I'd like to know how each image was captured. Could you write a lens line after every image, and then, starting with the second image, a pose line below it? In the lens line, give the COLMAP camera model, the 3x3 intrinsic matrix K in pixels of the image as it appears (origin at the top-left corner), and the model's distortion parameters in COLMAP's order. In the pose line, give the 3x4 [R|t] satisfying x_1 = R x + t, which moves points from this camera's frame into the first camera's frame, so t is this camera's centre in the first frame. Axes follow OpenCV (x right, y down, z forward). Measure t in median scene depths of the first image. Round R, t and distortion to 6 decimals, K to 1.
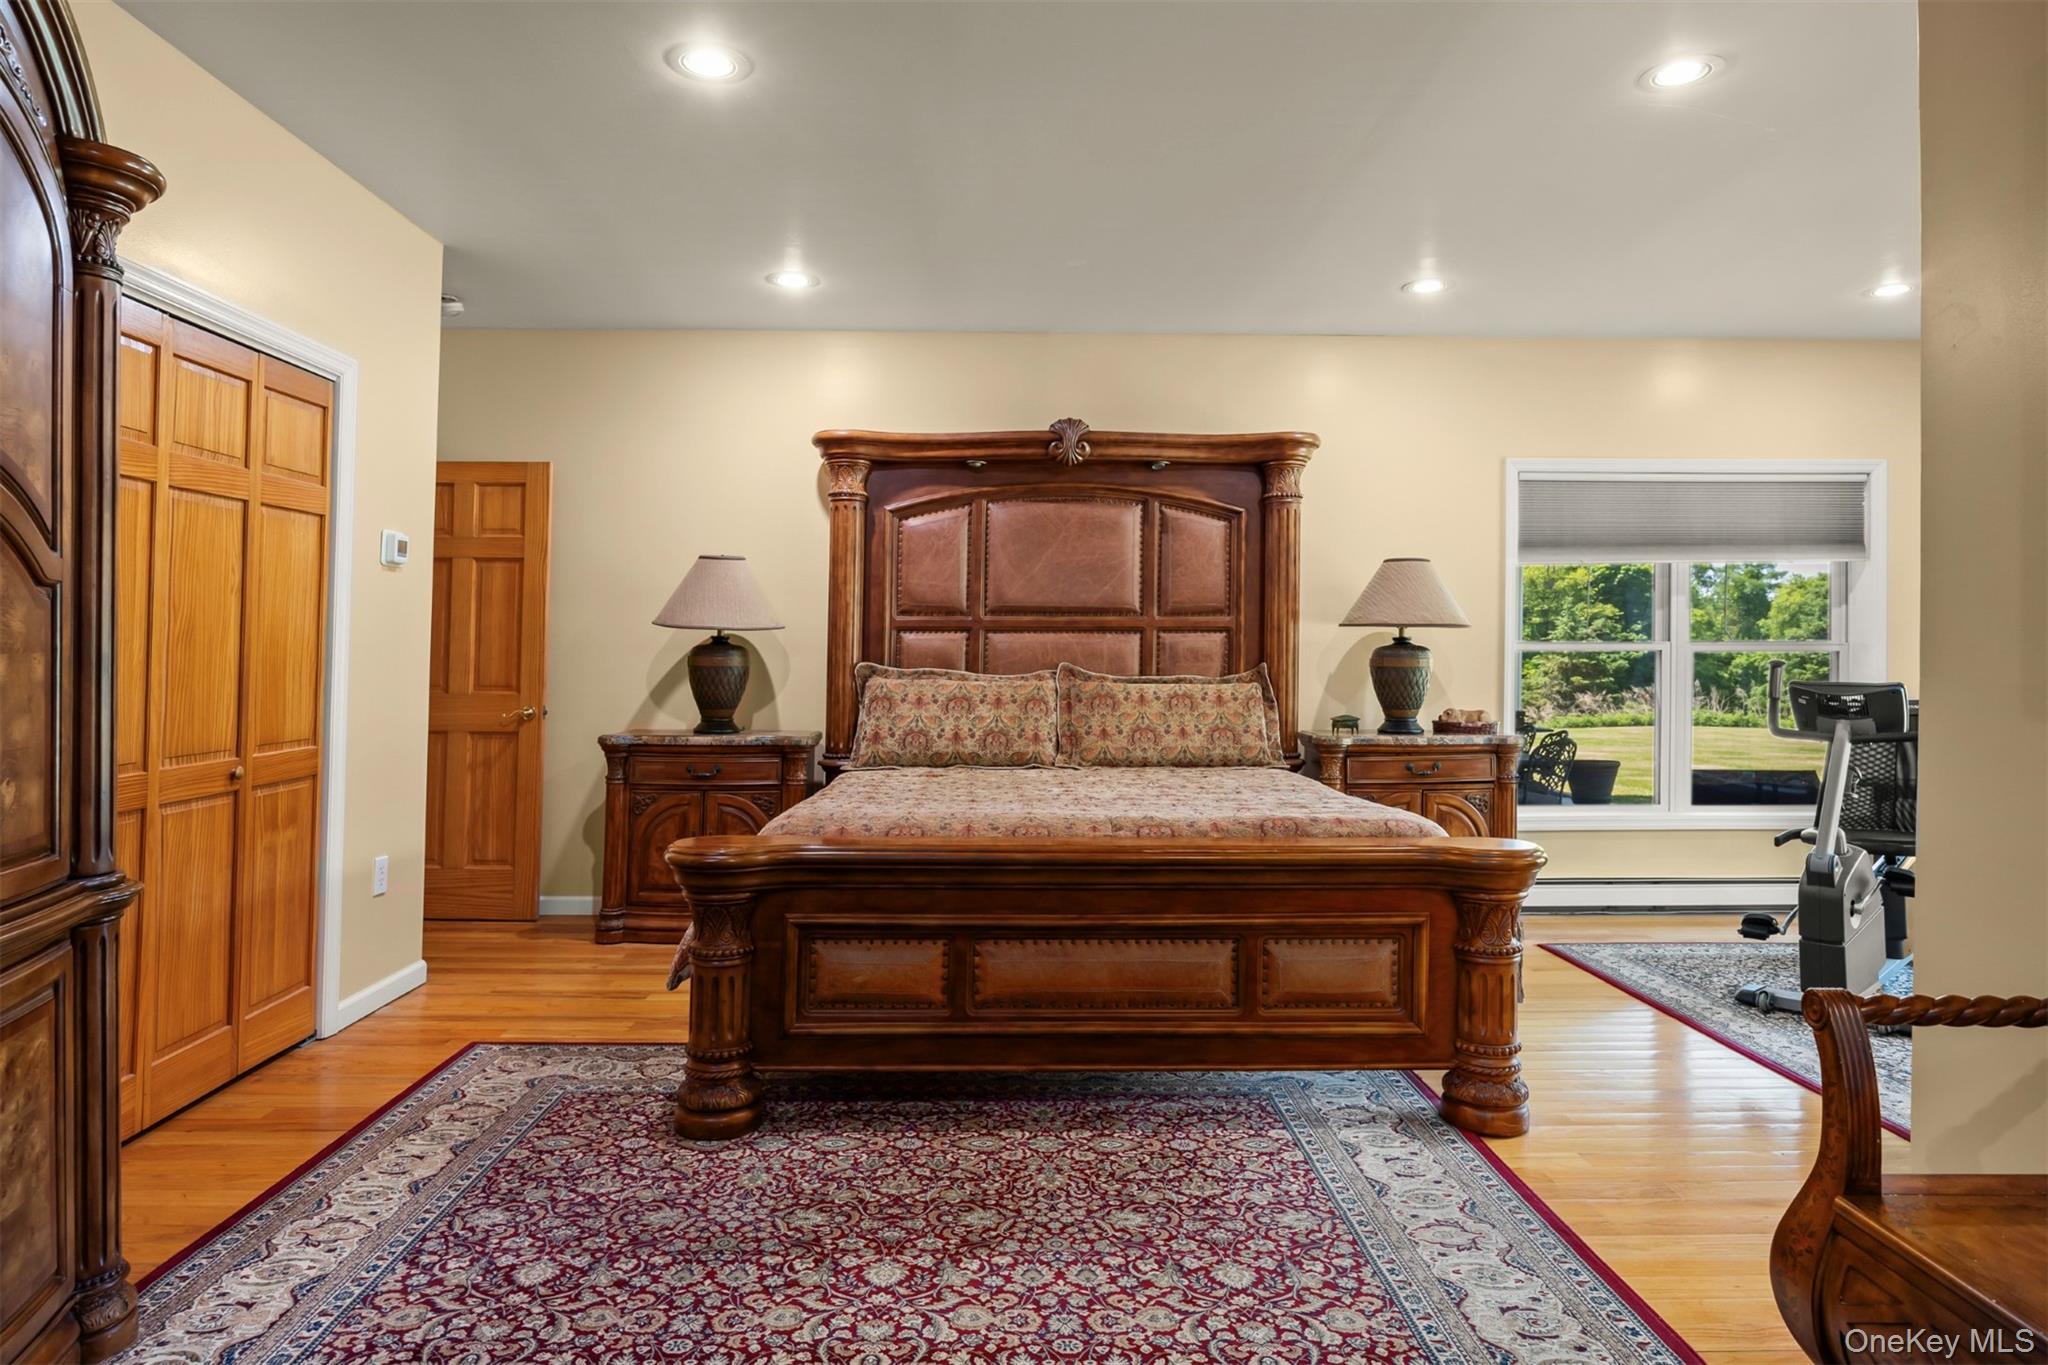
lens RADIAL K [[1198.7, 0, 1024.0], [0, 1198.7, 682.5], [0, 0, 1]] dist [0.001003, 0.000060]
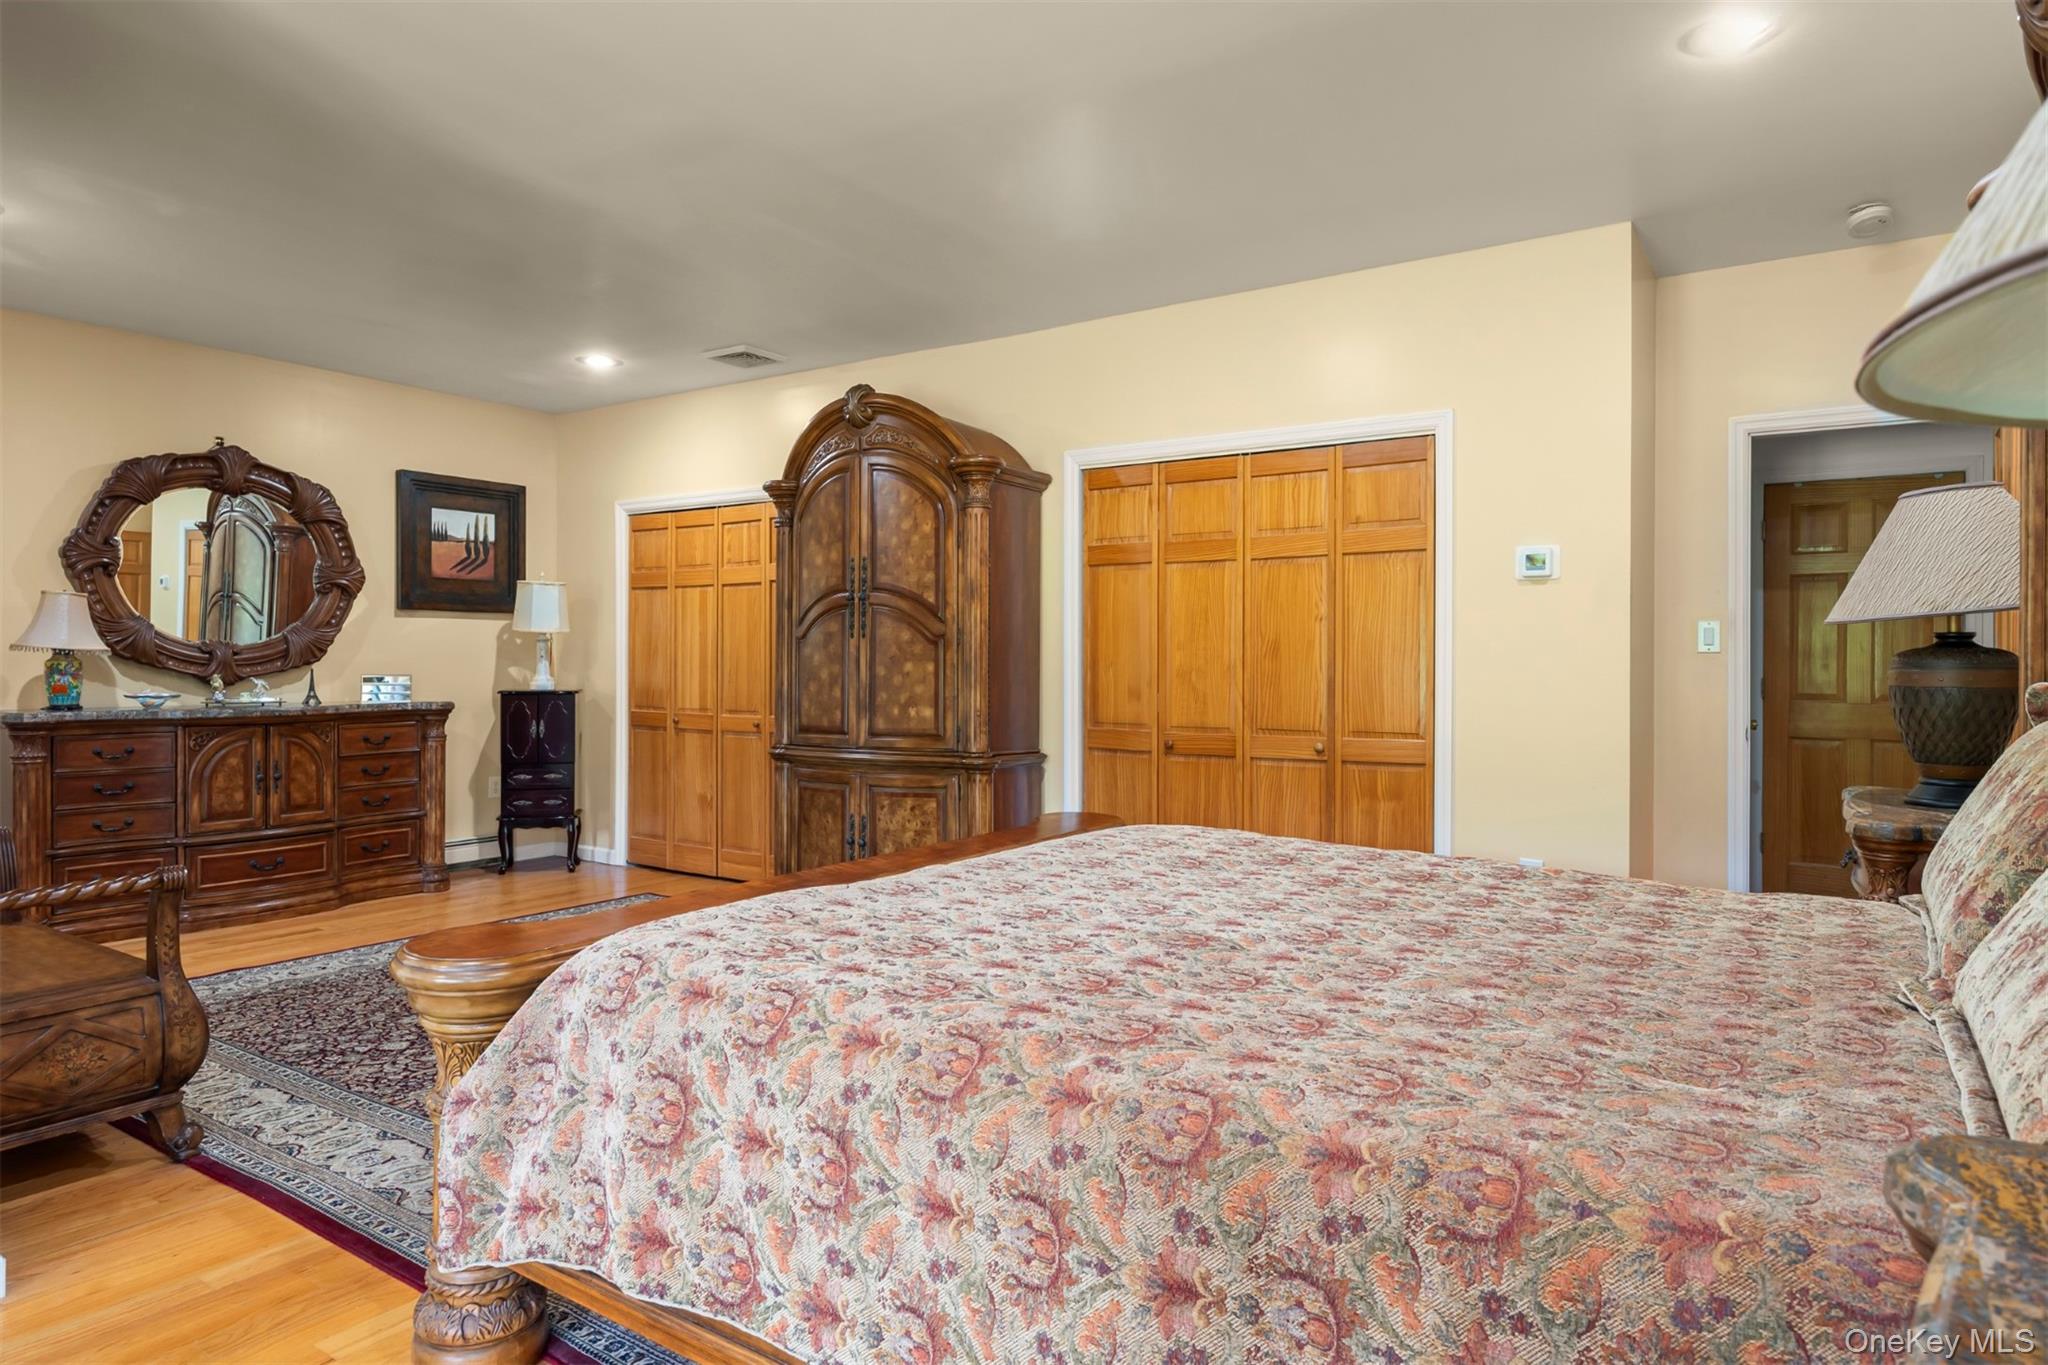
lens RADIAL K [[1198.7, 0, 1024.0], [0, 1198.7, 682.5], [0, 0, 1]] dist [0.001003, 0.000060]
pose [[-0.572528, 0.005398, -0.819867, 0.695052], [-0.022075, 0.999514, 0.021996, -0.024594], [0.819588, 0.030692, -0.572131, 1.485384]]
